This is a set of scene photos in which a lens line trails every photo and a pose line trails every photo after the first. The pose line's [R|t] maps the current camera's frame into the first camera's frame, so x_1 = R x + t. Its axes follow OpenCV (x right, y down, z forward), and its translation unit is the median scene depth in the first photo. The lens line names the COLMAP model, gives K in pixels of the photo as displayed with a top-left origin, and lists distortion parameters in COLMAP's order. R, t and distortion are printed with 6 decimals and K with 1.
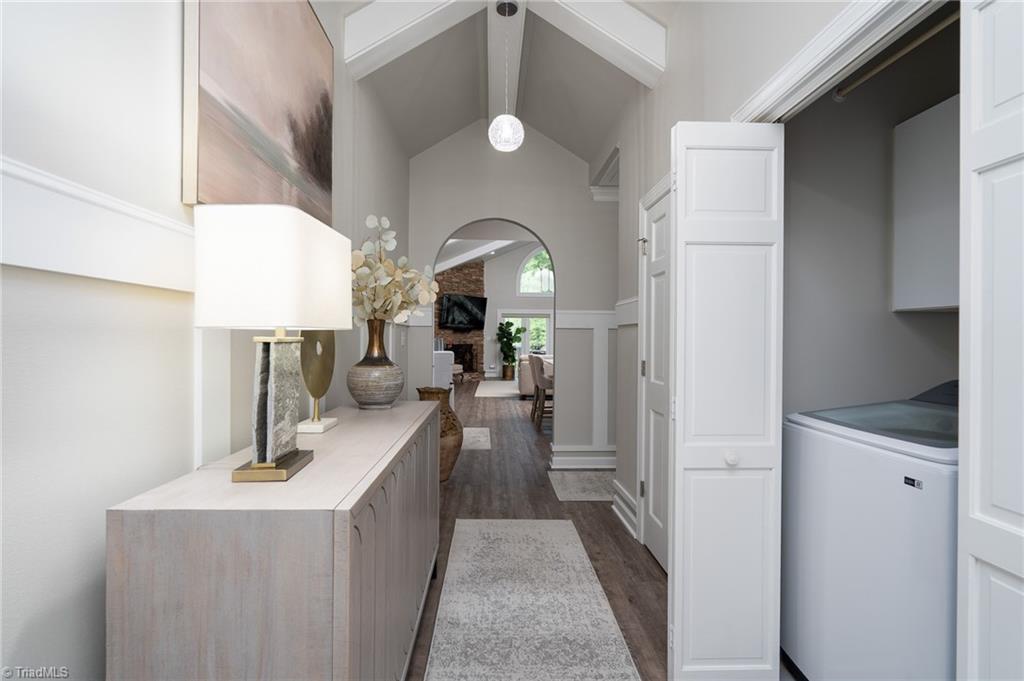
lens RADIAL K [[463.7, 0, 511.5], [0, 463.7, 336.2], [0, 0, 1]] dist [-0.005905, -0.000788]
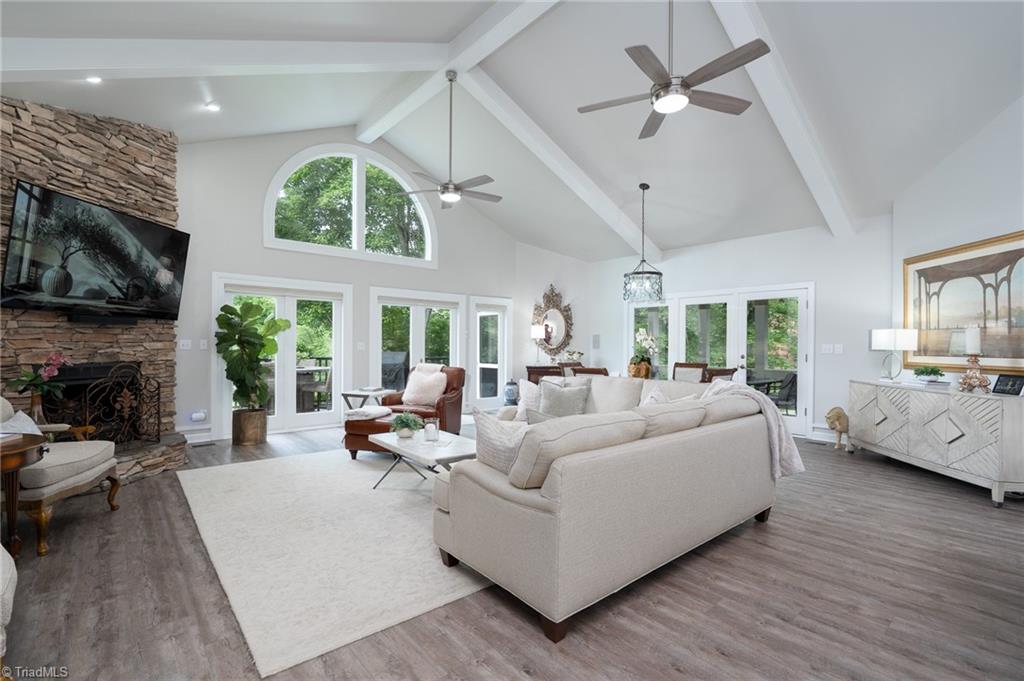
lens RADIAL K [[463.7, 0, 508.1], [0, 463.7, 346.8], [0, 0, 1]] dist [-0.005905, -0.000788]
pose [[0.789937, -0.003814, 0.613176, -0.079165], [0.001413, 0.999989, 0.004400, 0.005100], [-0.613186, -0.002610, 0.789934, 0.572080]]
